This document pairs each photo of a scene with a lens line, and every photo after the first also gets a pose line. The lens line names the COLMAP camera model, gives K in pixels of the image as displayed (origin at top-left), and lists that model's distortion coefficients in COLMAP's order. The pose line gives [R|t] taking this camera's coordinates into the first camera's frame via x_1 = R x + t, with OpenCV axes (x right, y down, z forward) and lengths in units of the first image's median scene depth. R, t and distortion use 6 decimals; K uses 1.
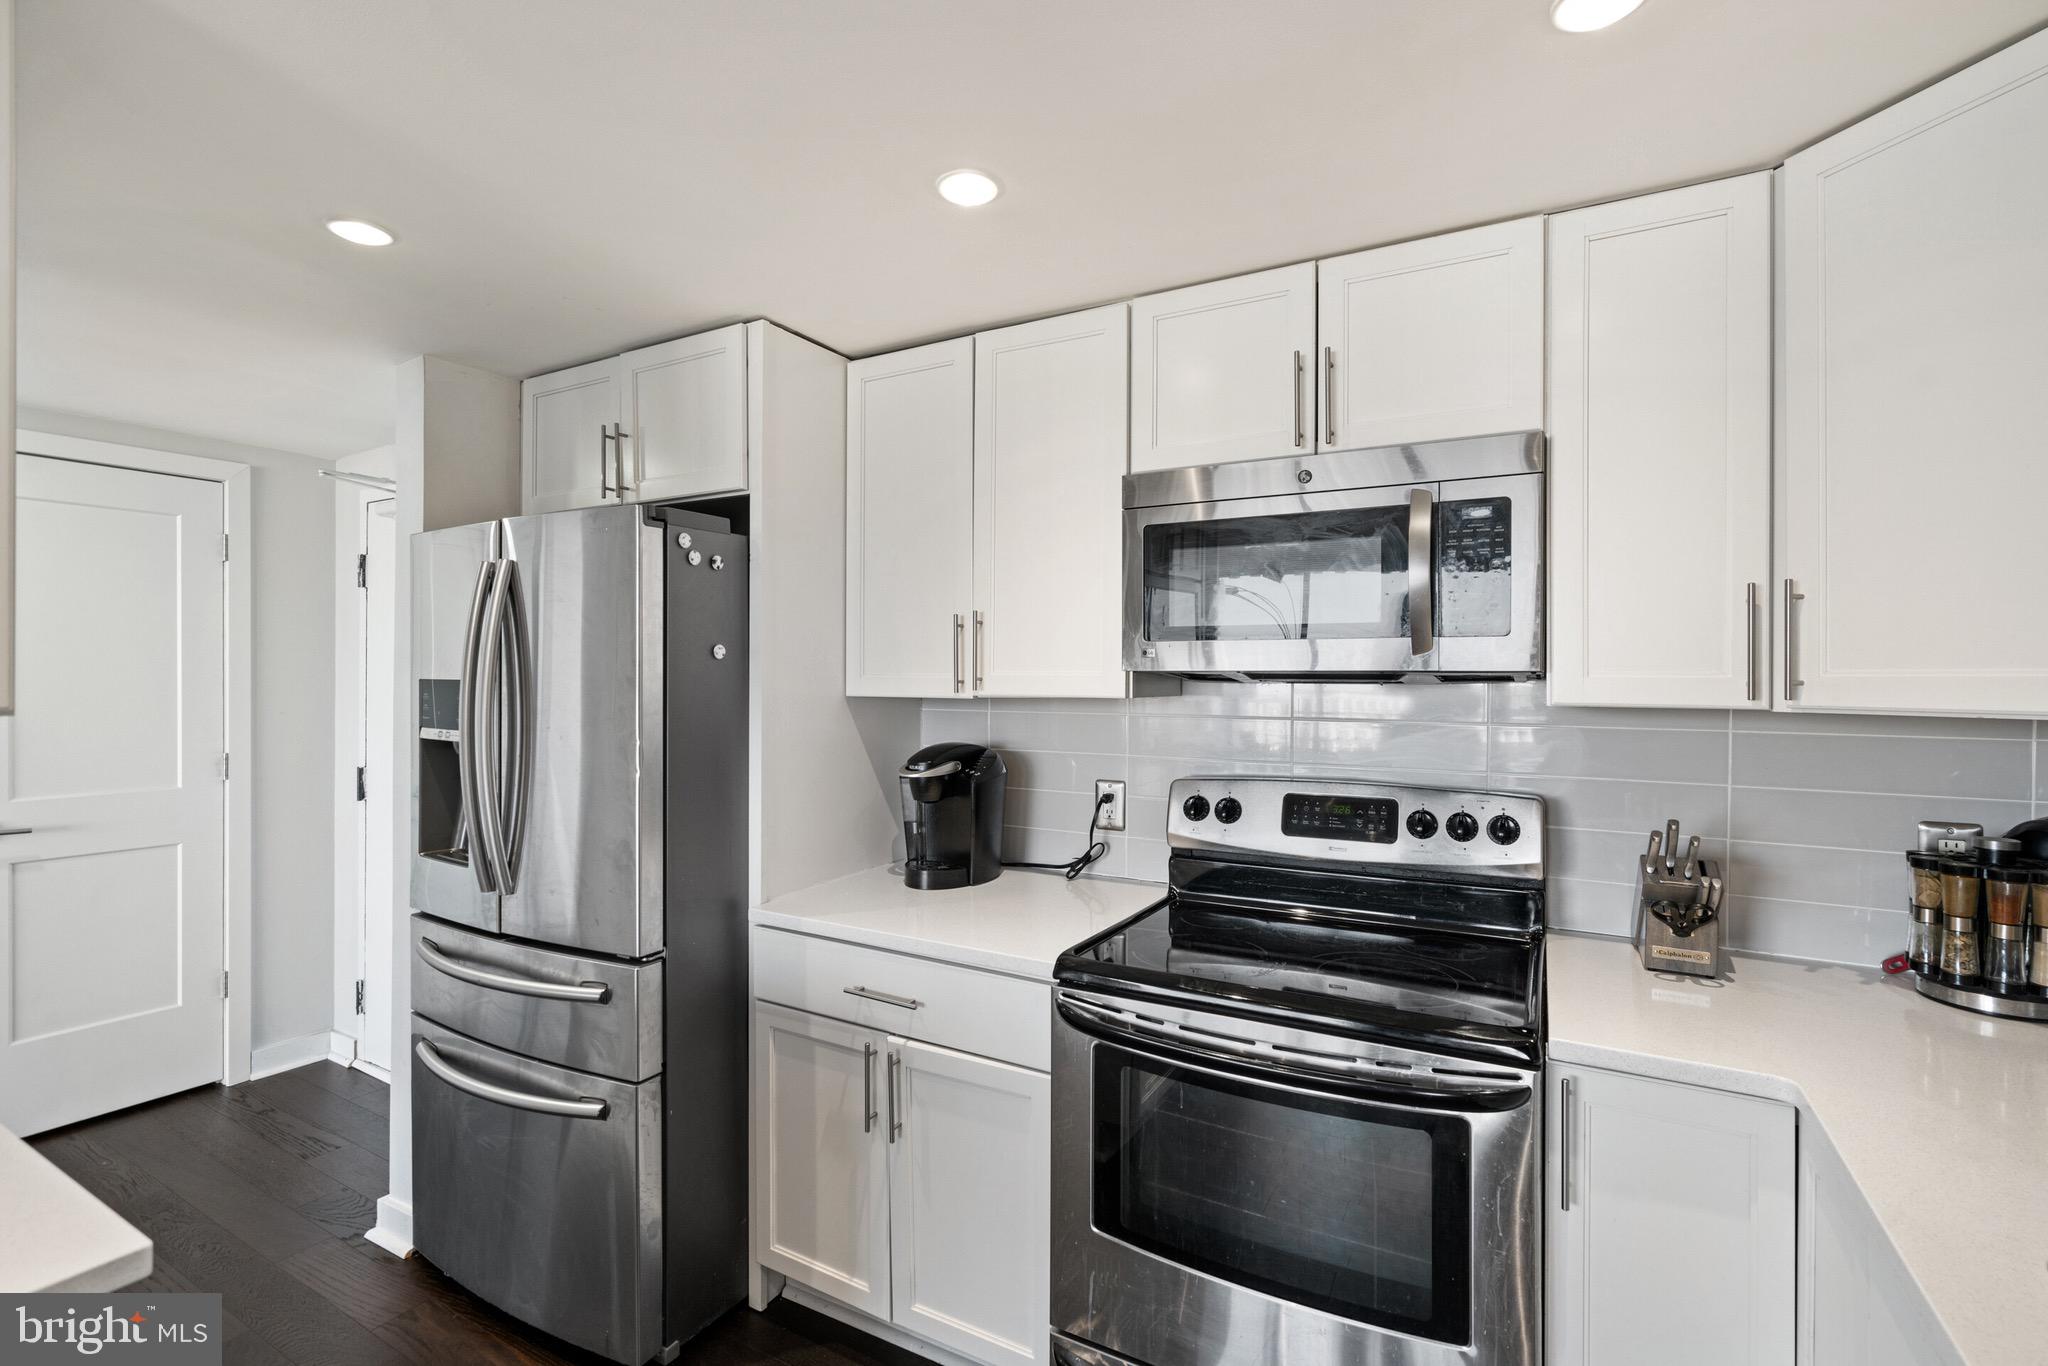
lens RADIAL K [[923.5, 0, 1035.1], [0, 923.5, 673.8], [0, 0, 1]] dist [-0.000553, 0.000723]
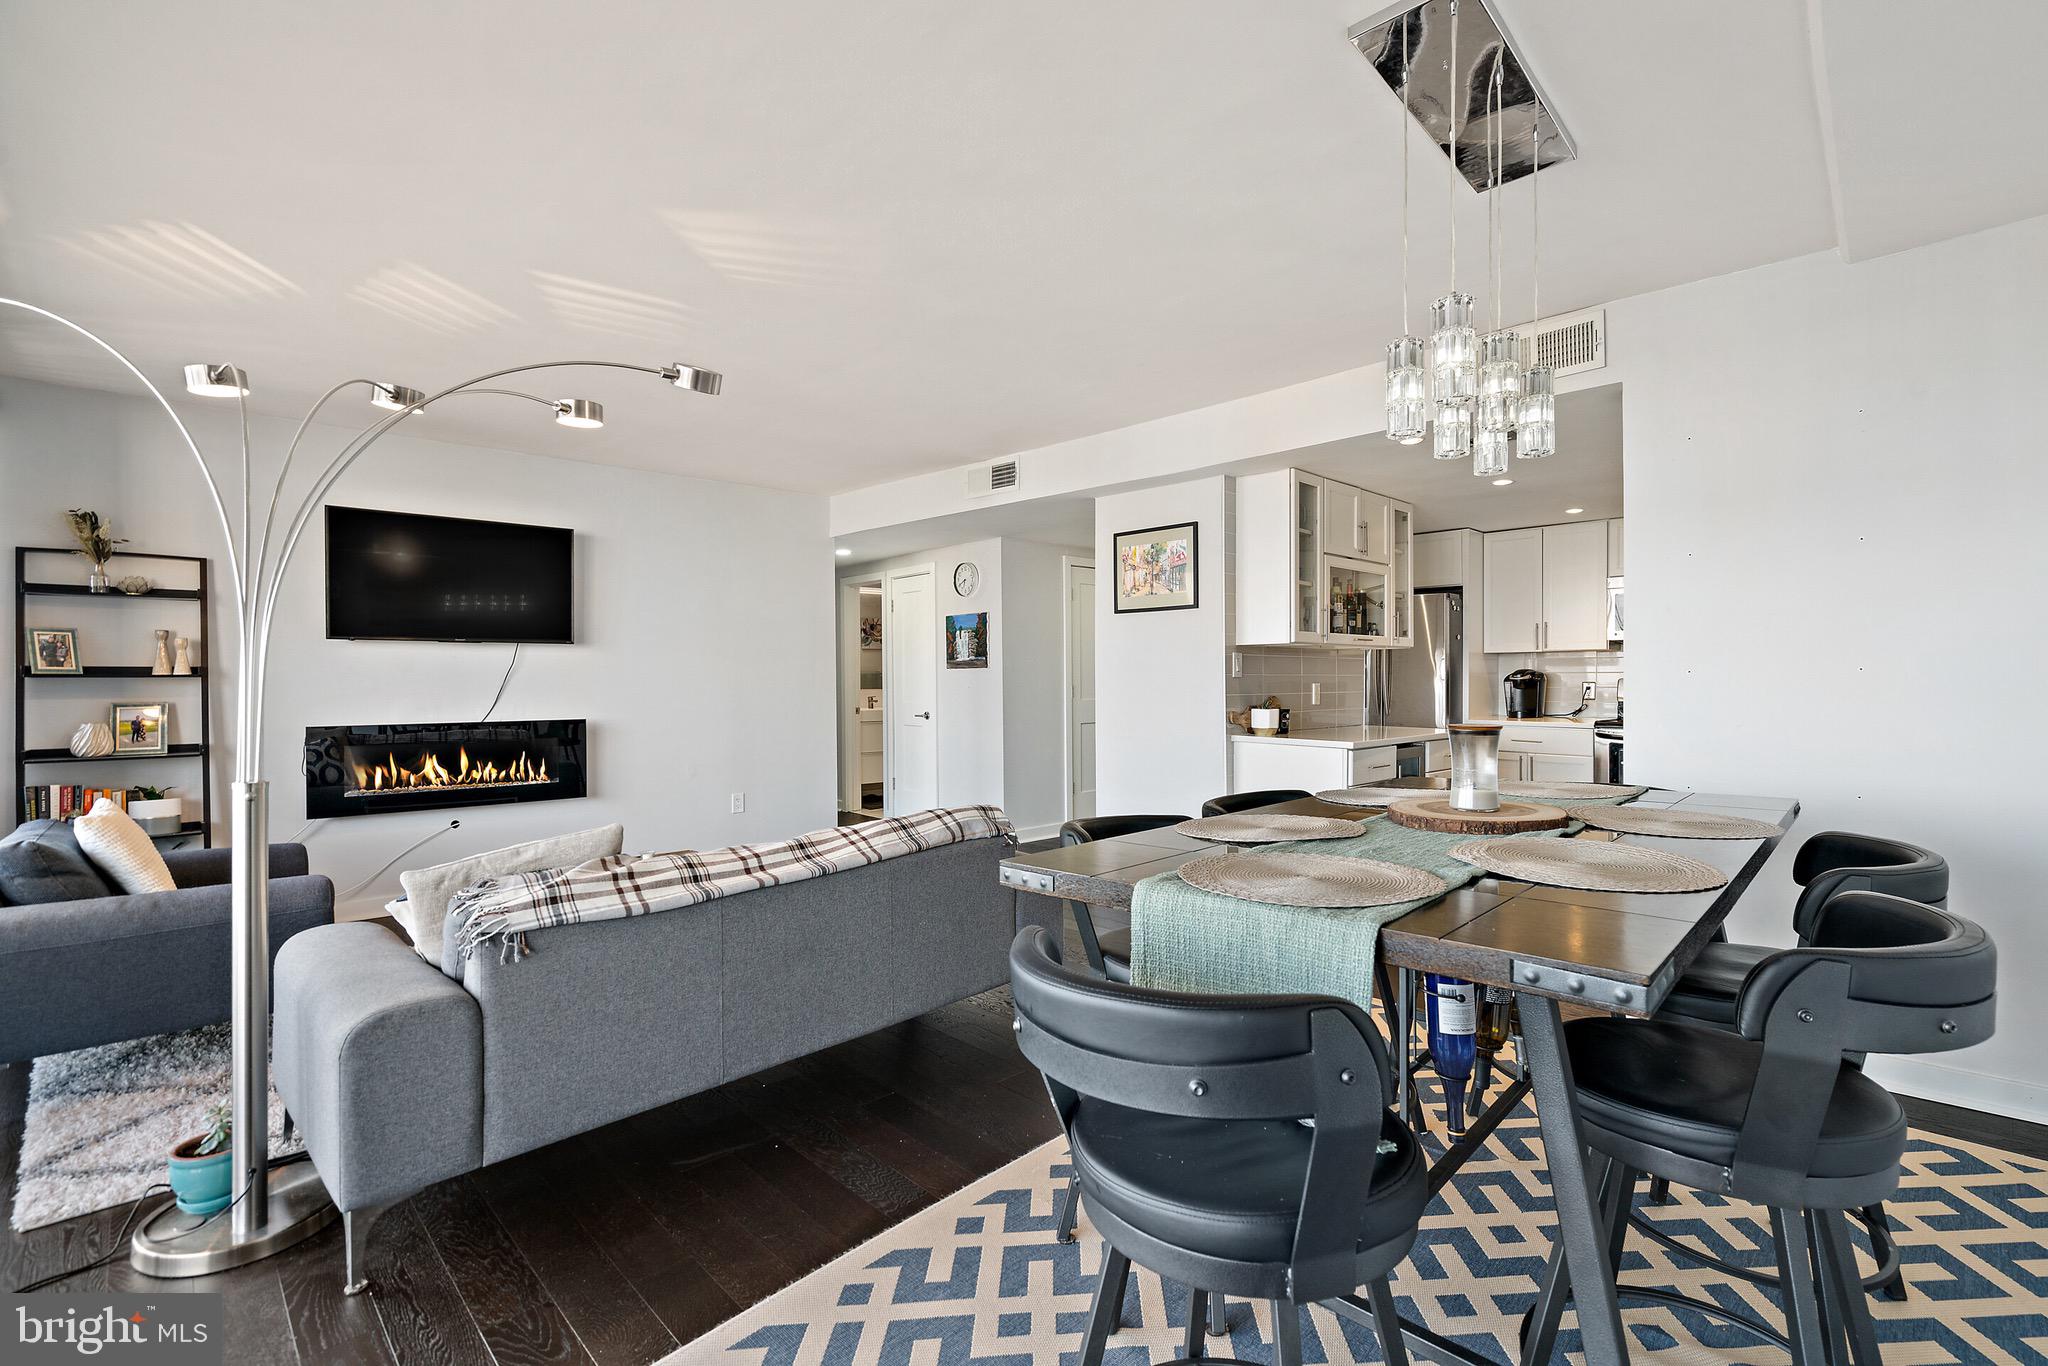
lens RADIAL K [[923.5, 0, 1035.5], [0, 923.5, 685.2], [0, 0, 1]] dist [-0.000553, 0.000723]
pose [[0.962571, -0.007974, -0.270914, -0.977357], [0.011773, 0.999854, 0.012402, 0.093355], [0.270776, -0.015127, 0.962524, -2.687362]]
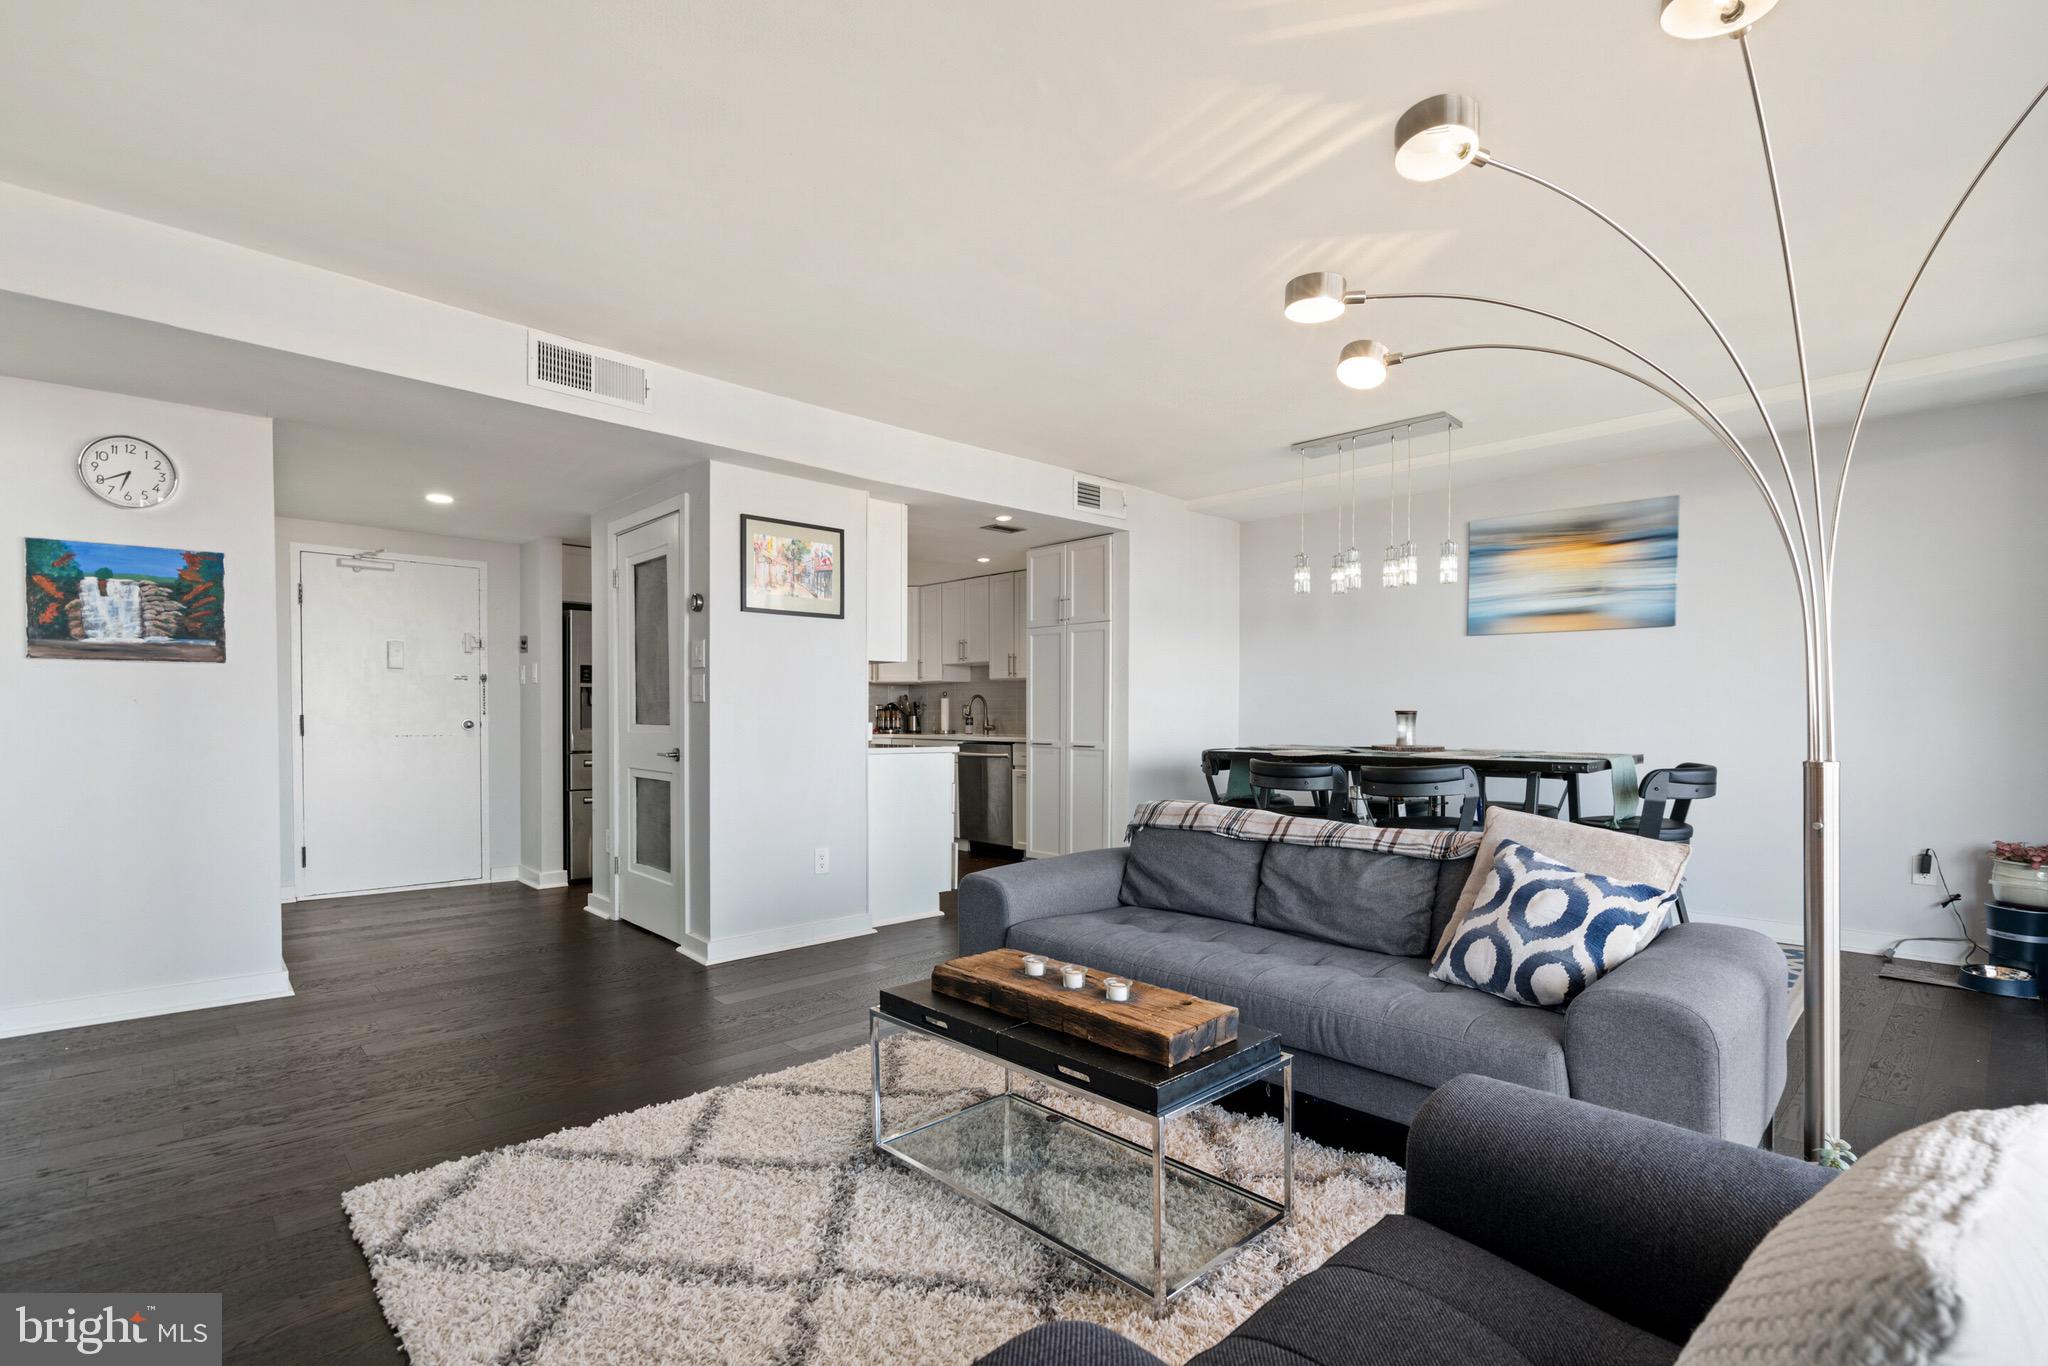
lens RADIAL K [[923.5, 0, 1020.4], [0, 923.5, 724.0], [0, 0, 1]] dist [-0.000553, 0.000723]
pose [[0.299177, -0.016196, 0.954060, -3.527771], [-0.003685, 0.999829, 0.018128, 0.154336], [-0.954191, -0.008939, 0.299066, -1.271801]]
